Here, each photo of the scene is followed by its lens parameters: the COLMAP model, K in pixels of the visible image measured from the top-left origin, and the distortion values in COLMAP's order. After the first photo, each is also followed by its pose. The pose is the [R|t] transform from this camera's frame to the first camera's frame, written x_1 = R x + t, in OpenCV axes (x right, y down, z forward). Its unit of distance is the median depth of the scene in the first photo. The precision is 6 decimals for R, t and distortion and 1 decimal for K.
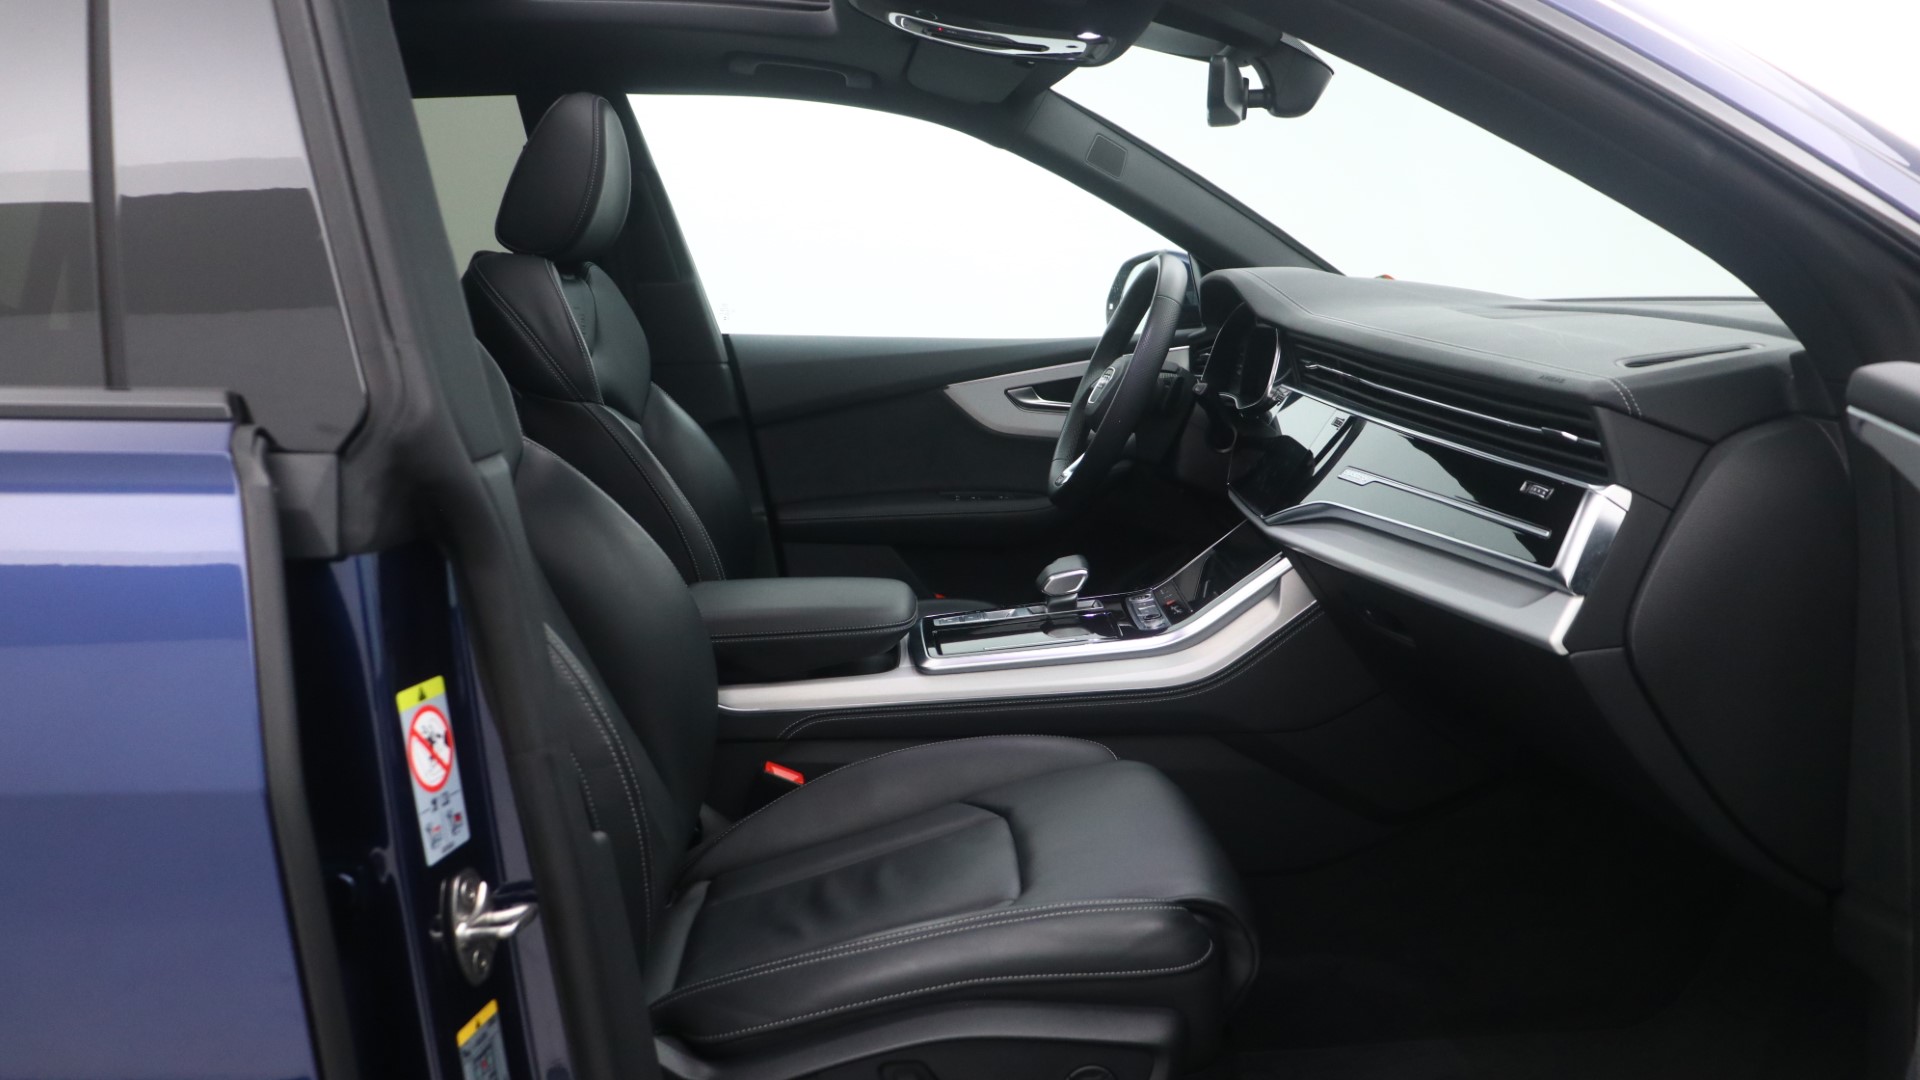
lens RADIAL K [[1541.0, 0, 956.4], [0, 1541.0, 539.3], [0, 0, 1]] dist [0.001333, 0.006367]
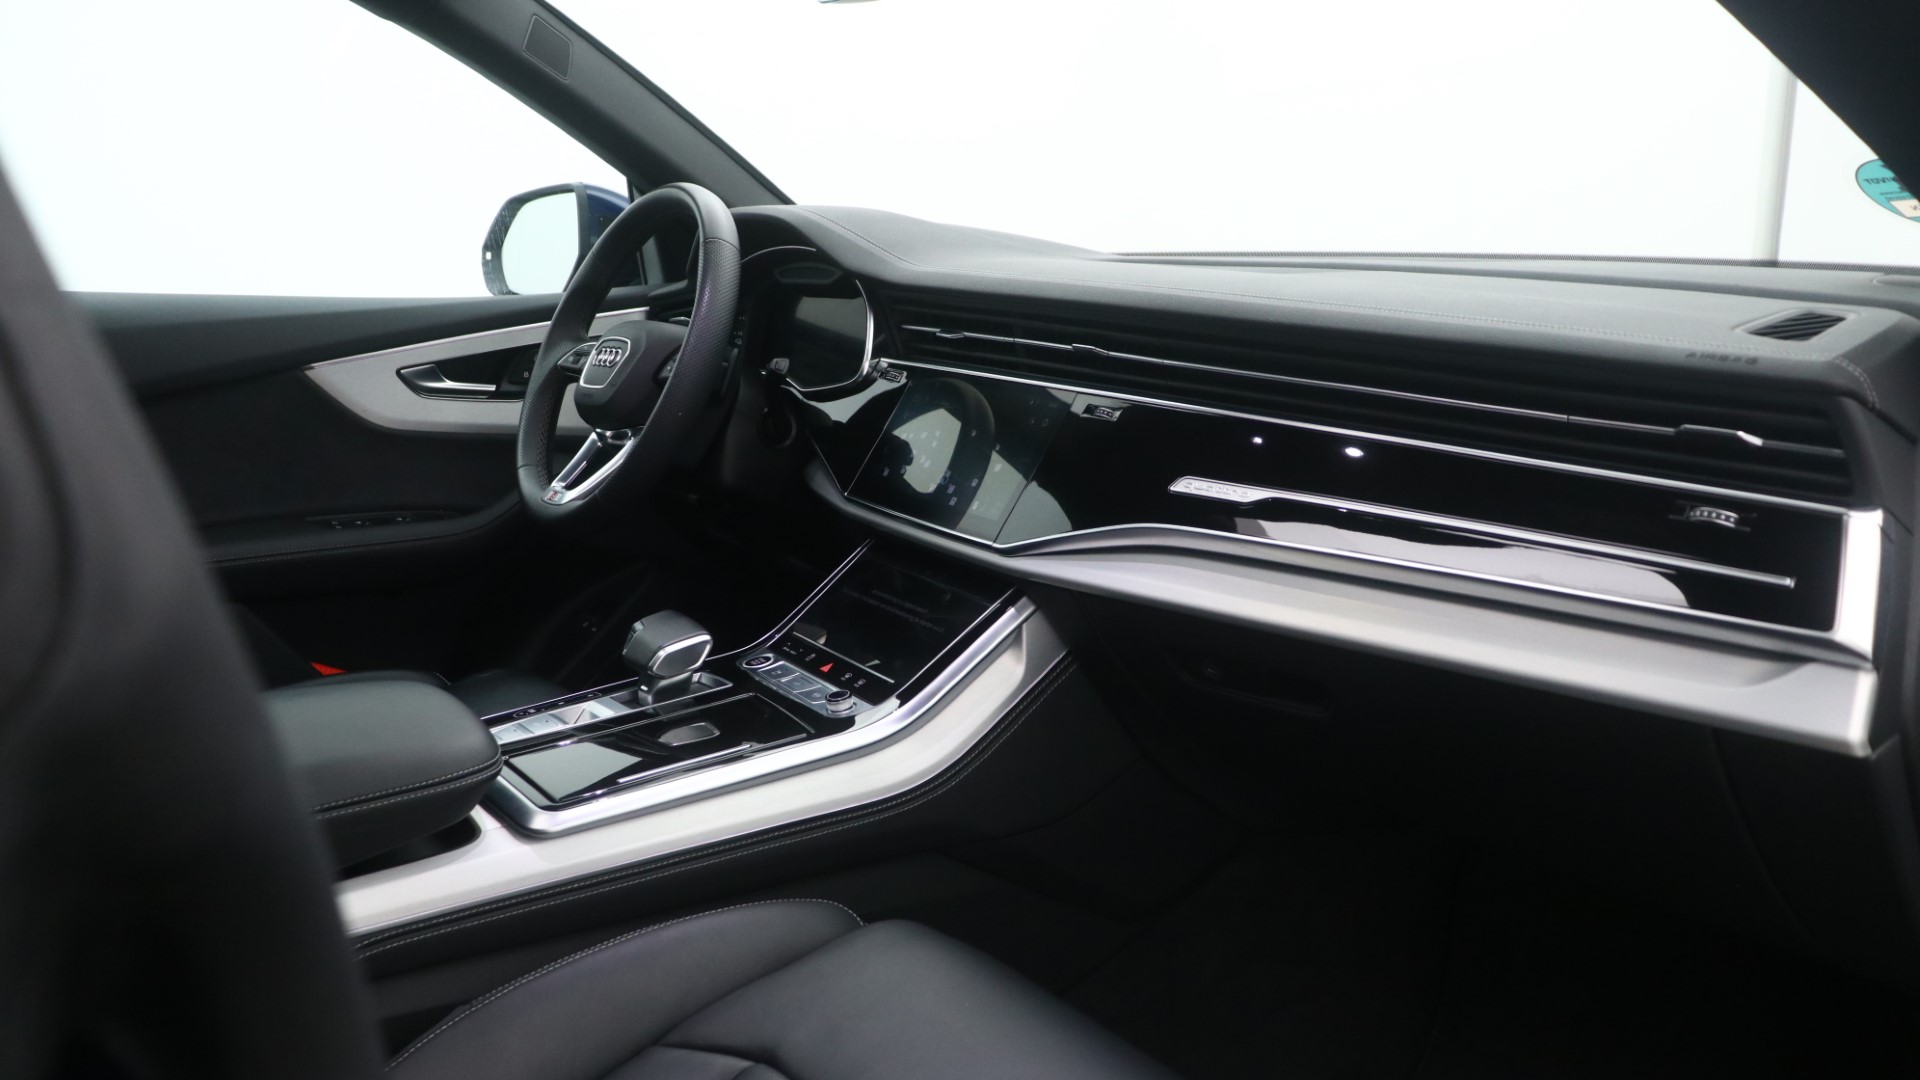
lens RADIAL K [[1541.0, 0, 961.6], [0, 1541.0, 542.1], [0, 0, 1]] dist [0.001333, 0.006367]
pose [[0.849433, -0.077828, 0.521926, -0.174021], [0.064017, 0.996957, 0.044476, -0.044649], [-0.523799, -0.004367, 0.851830, 0.349653]]
